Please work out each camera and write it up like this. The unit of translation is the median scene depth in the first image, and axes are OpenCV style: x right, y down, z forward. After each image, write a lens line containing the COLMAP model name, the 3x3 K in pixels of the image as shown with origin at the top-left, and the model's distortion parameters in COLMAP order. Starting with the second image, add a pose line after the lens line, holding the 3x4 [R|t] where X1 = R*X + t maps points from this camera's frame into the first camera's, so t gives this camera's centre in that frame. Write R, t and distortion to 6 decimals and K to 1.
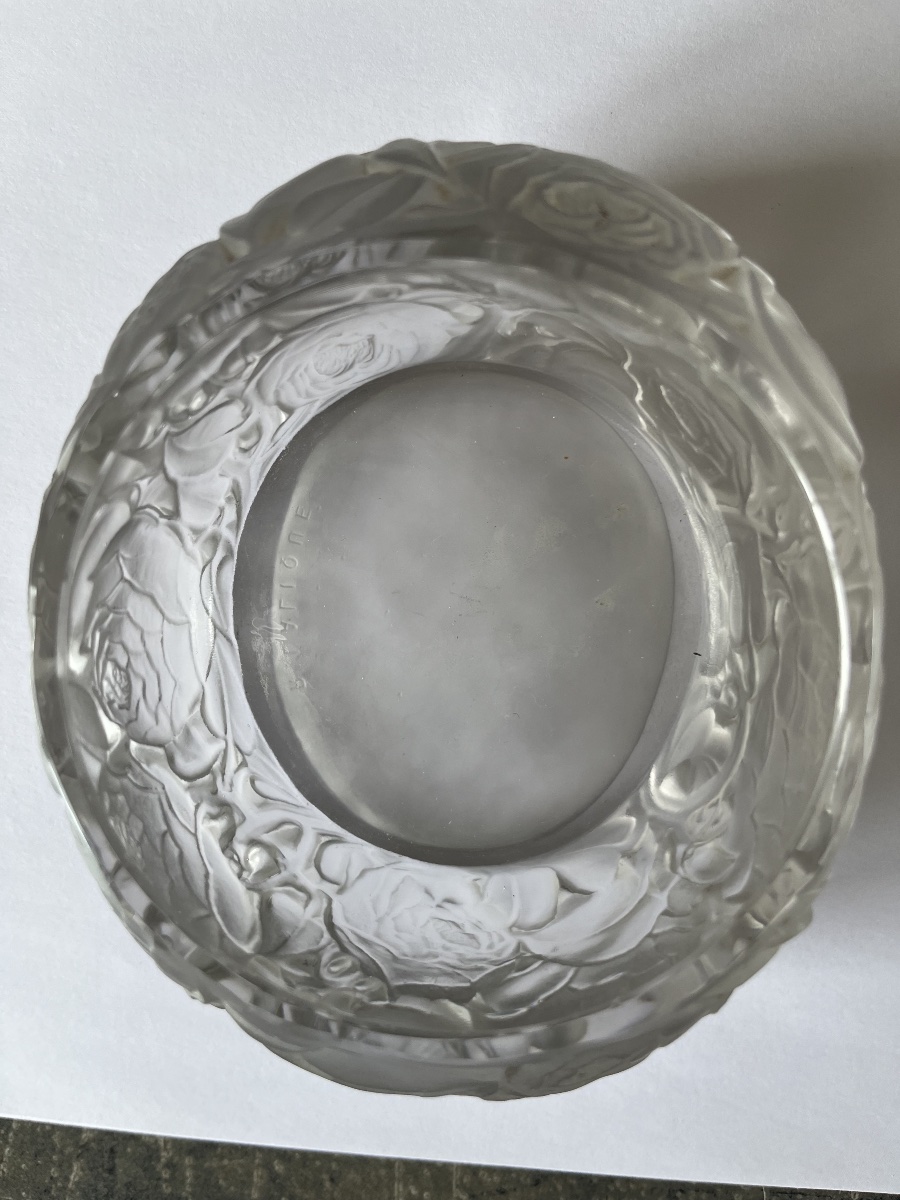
lens RADIAL K [[893.8, 0, 450.0], [0, 893.8, 600.0], [0, 0, 1]] dist [0.031551, -0.000024]
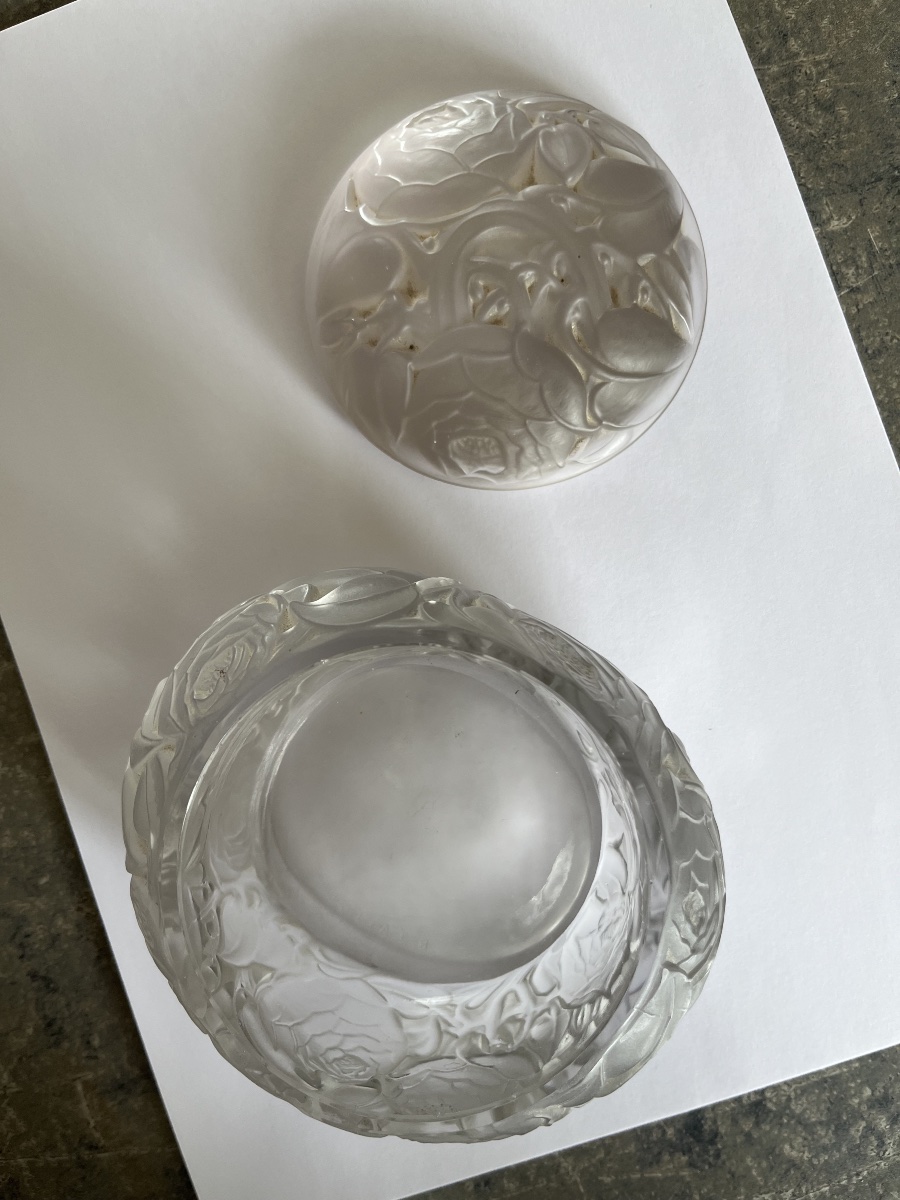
lens RADIAL K [[893.8, 0, 450.0], [0, 893.8, 600.0], [0, 0, 1]] dist [0.031551, -0.000024]
pose [[0.431126, -0.900027, 0.063885, 0.293995], [0.898260, 0.421436, -0.124581, 0.099070], [0.085203, 0.111095, 0.990151, -0.544351]]
